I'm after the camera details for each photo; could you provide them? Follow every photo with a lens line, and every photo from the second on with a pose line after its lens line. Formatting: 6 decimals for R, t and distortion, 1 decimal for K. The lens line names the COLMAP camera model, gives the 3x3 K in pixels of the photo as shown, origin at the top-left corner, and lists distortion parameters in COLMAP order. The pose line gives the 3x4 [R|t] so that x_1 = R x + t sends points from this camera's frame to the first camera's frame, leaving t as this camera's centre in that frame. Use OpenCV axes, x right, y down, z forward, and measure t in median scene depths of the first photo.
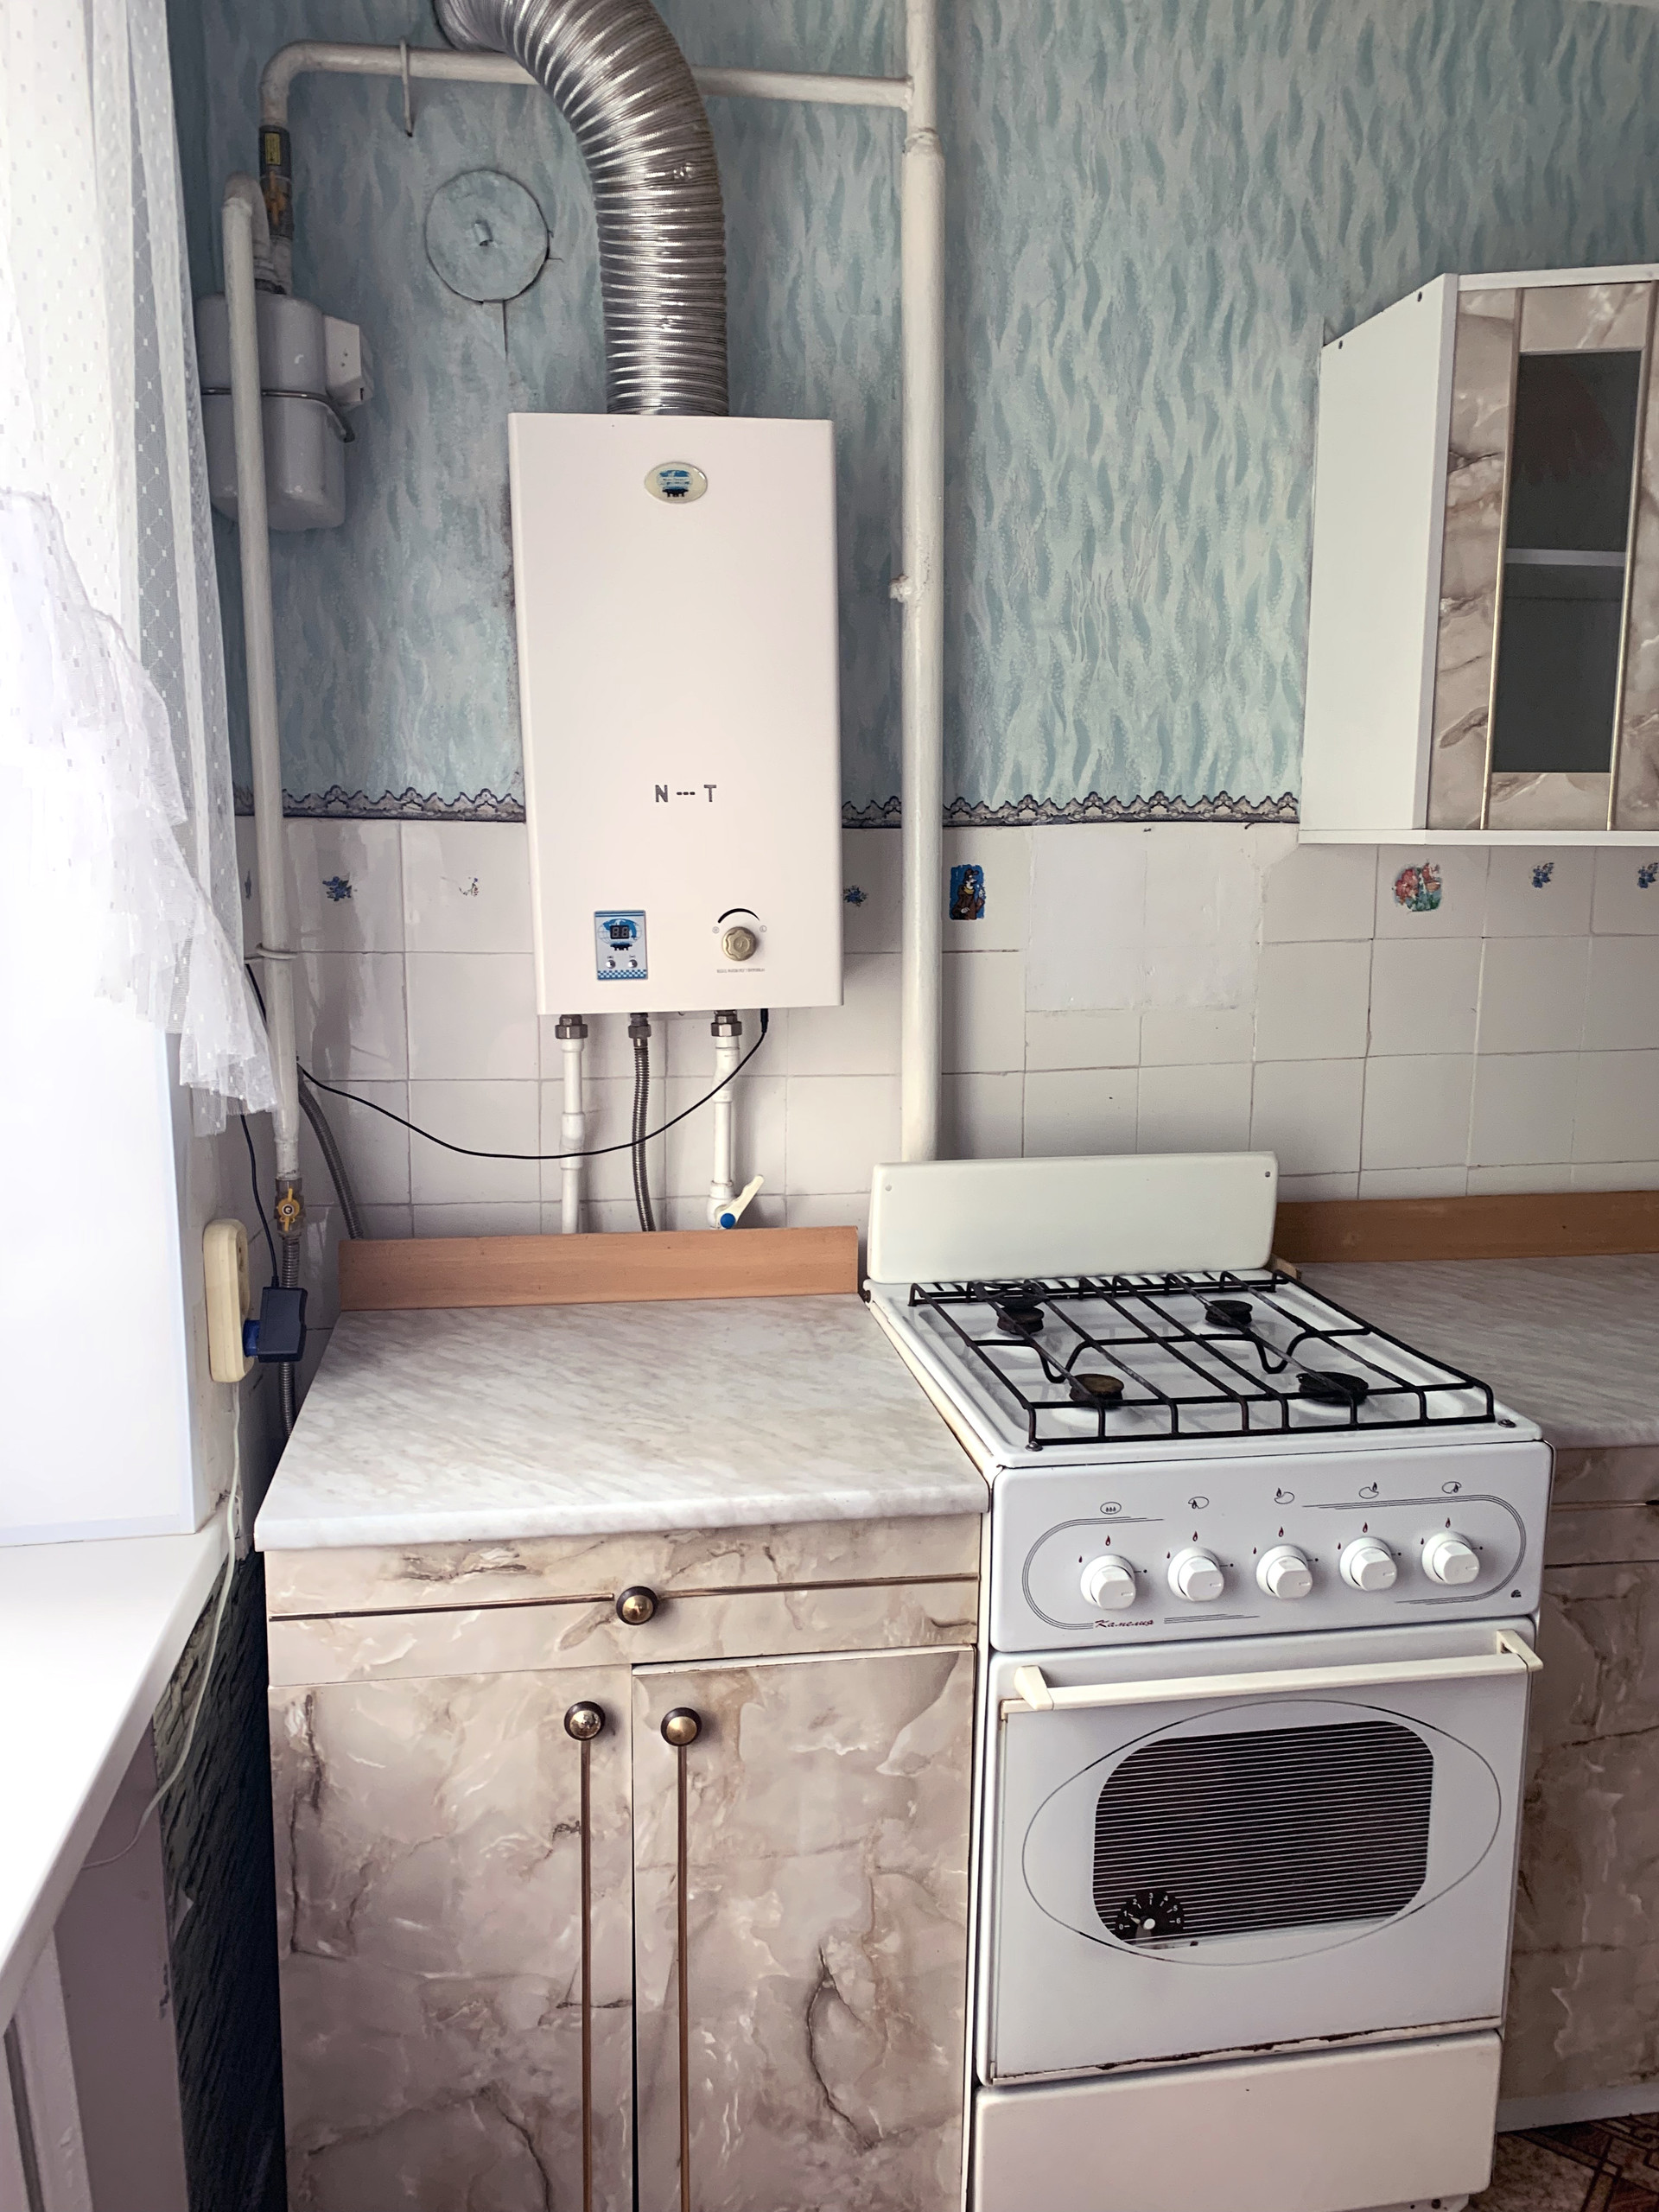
lens RADIAL K [[1684.3, 0, 778.7], [0, 1684.3, 1112.4], [0, 0, 1]] dist [0.005669, 0.001769]
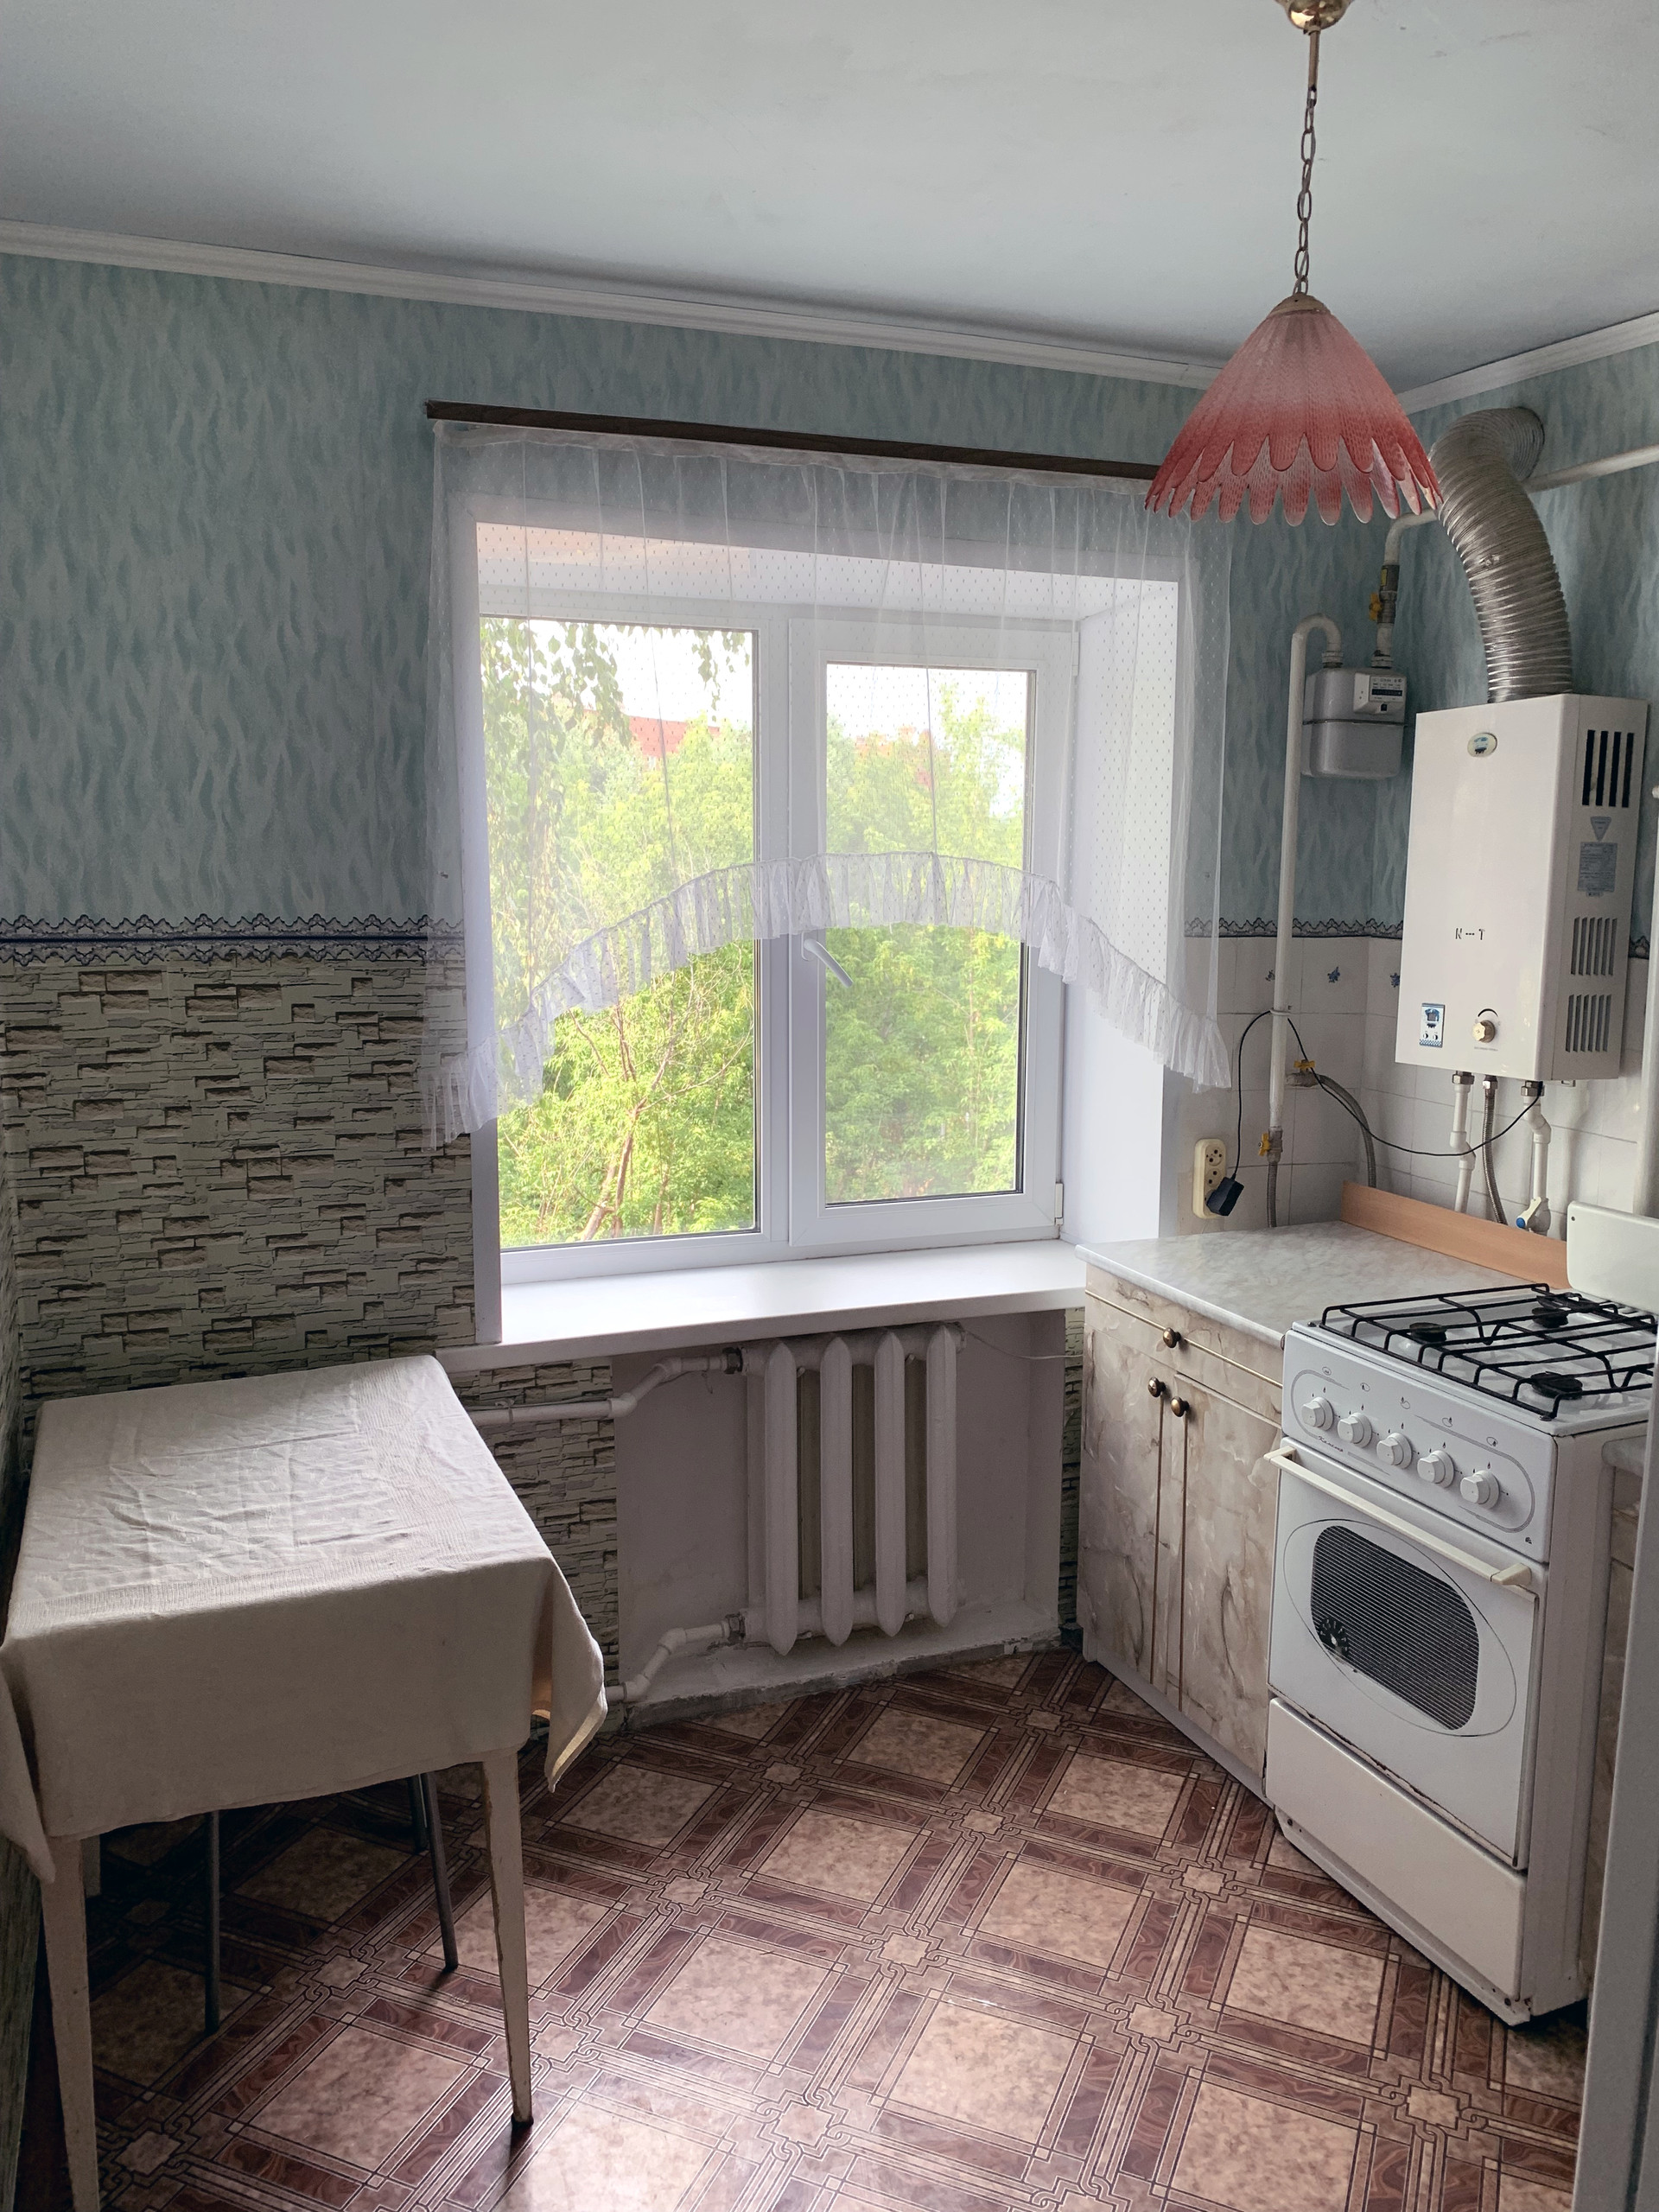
lens RADIAL K [[1695.7, 0, 821.8], [0, 1695.7, 1110.9], [0, 0, 1]] dist [0.056224, -0.080182]
pose [[0.227212, 0.144248, -0.963103, 1.506314], [-0.163637, 0.980563, 0.108258, -0.111604], [0.959999, 0.133002, 0.246400, 0.044026]]
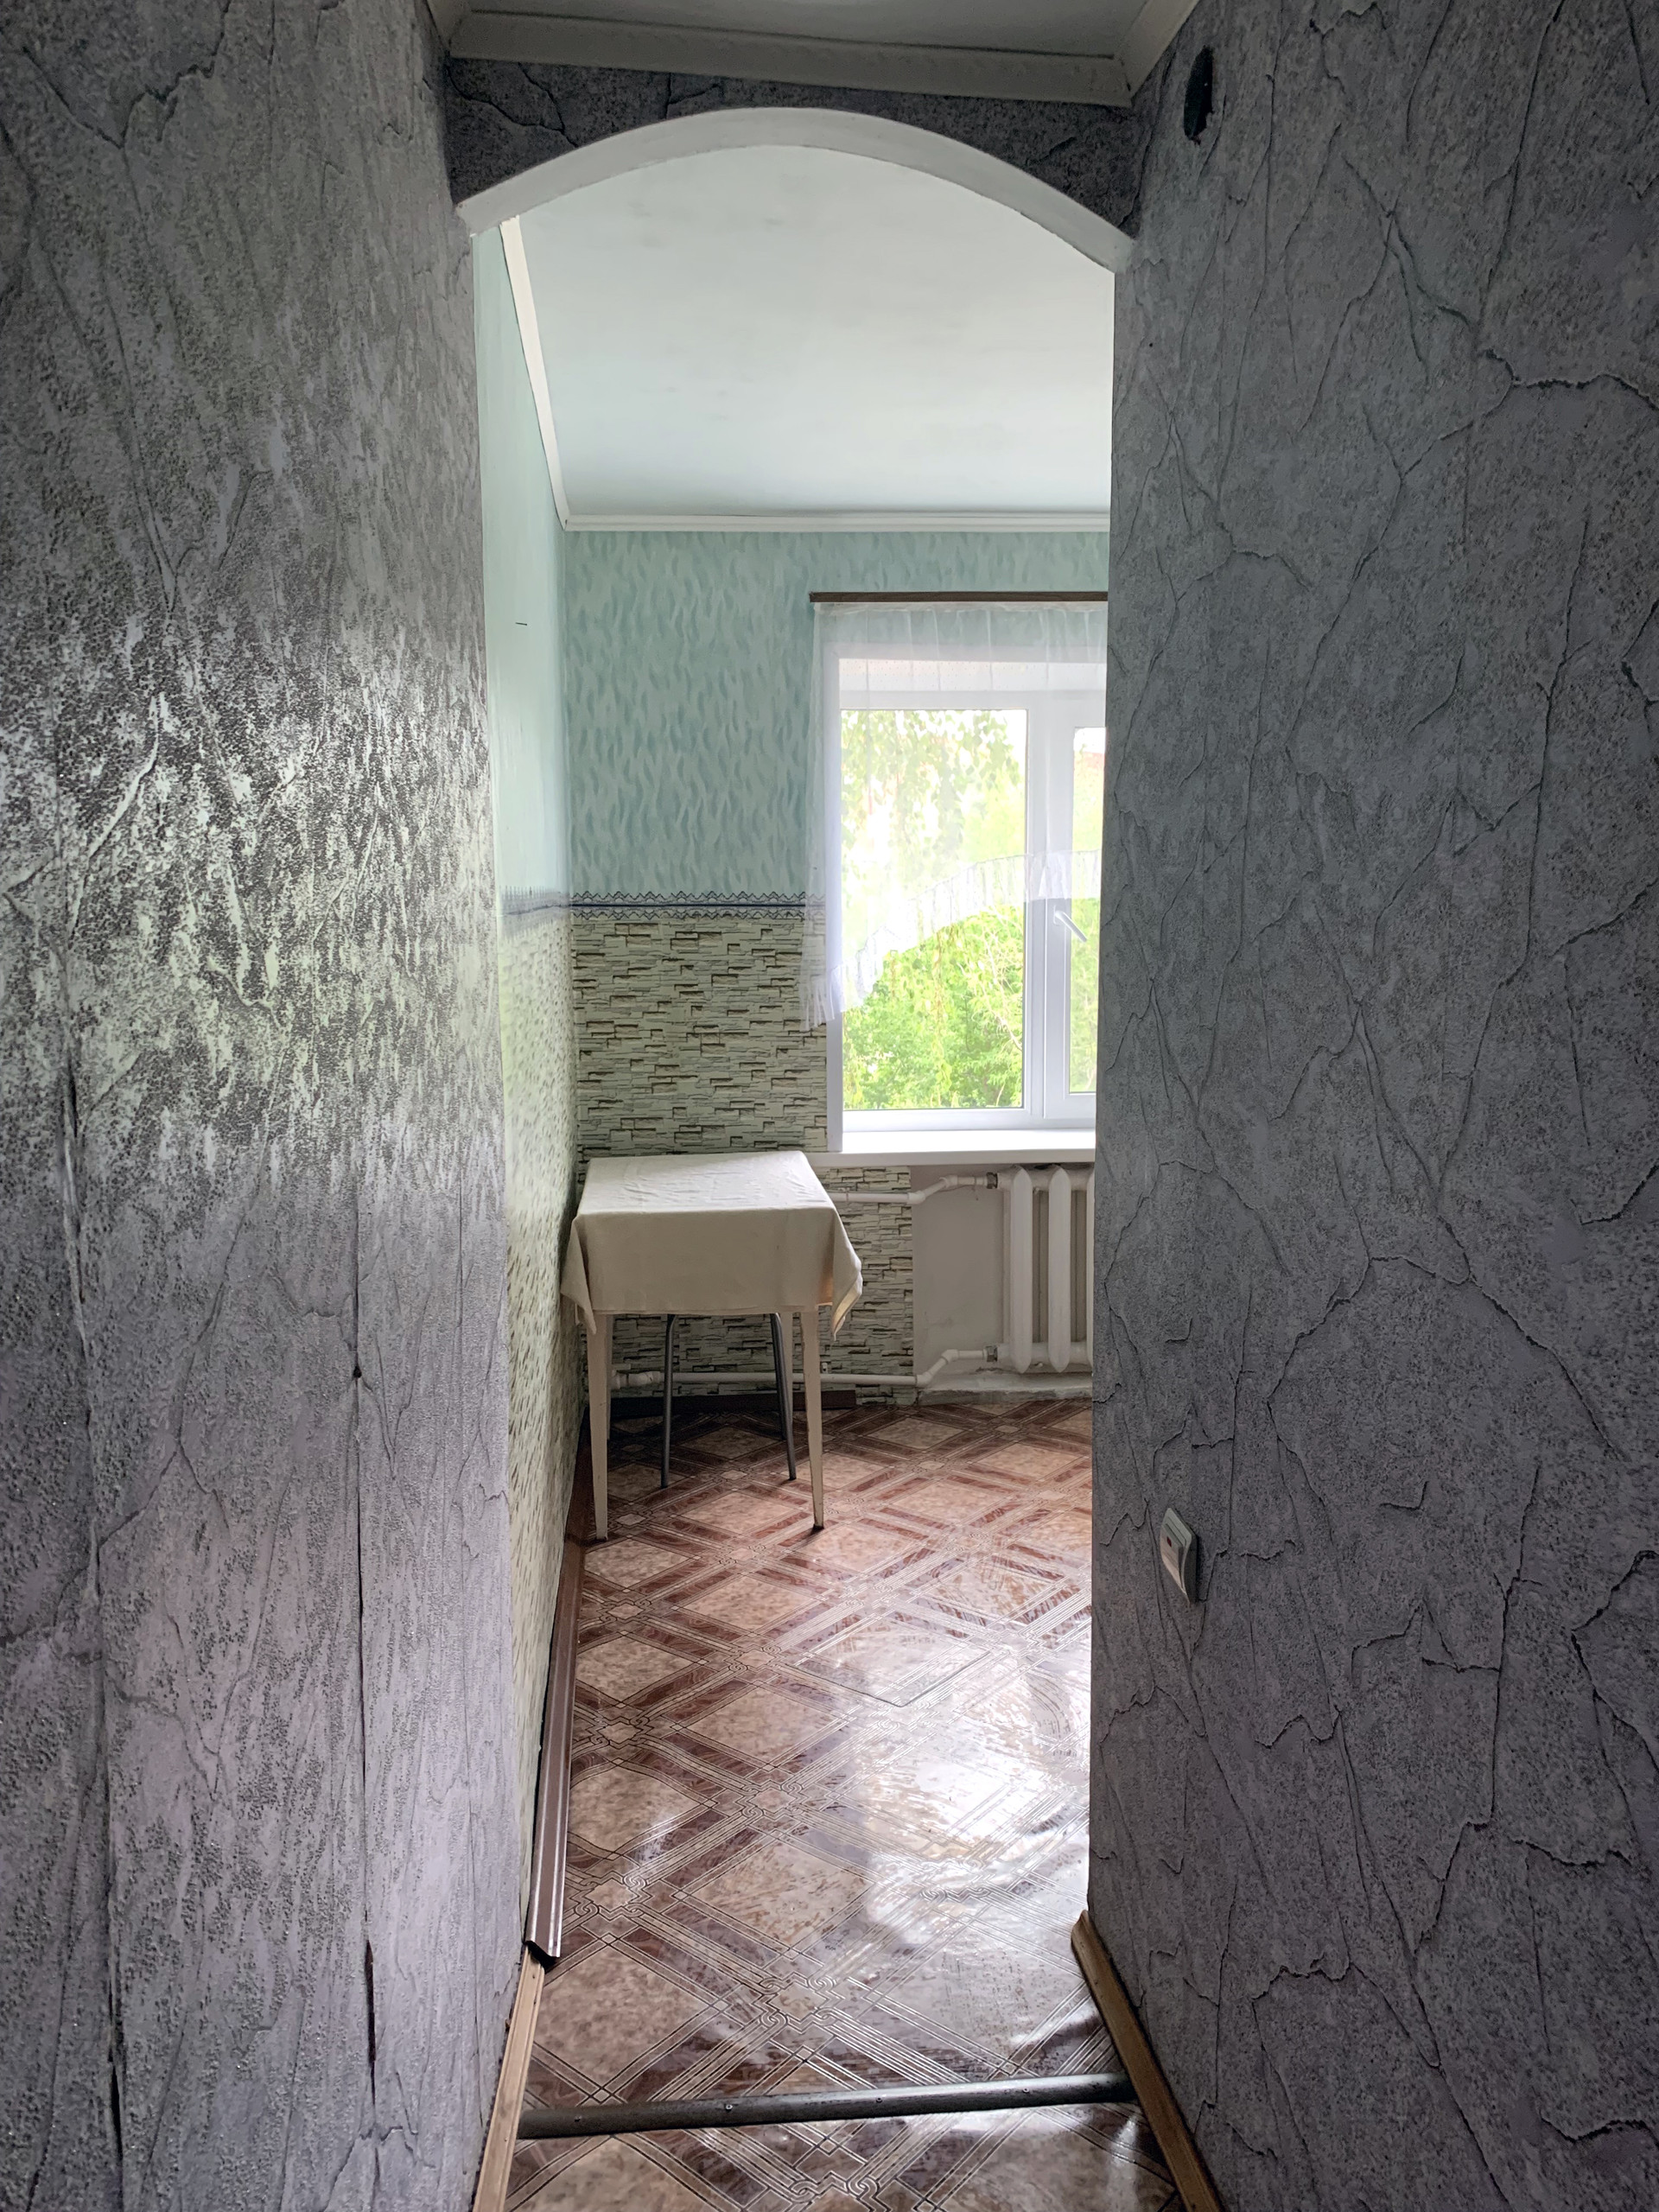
lens RADIAL K [[1630.9, 0, 829.5], [0, 1630.9, 1106.0], [0, 0, 1]] dist [0.174640, -0.408155]
pose [[-0.040133, 0.127033, -0.991086, 2.525953], [-0.158230, 0.978562, 0.131835, -0.072462], [0.986586, 0.162110, -0.019173, 0.208945]]
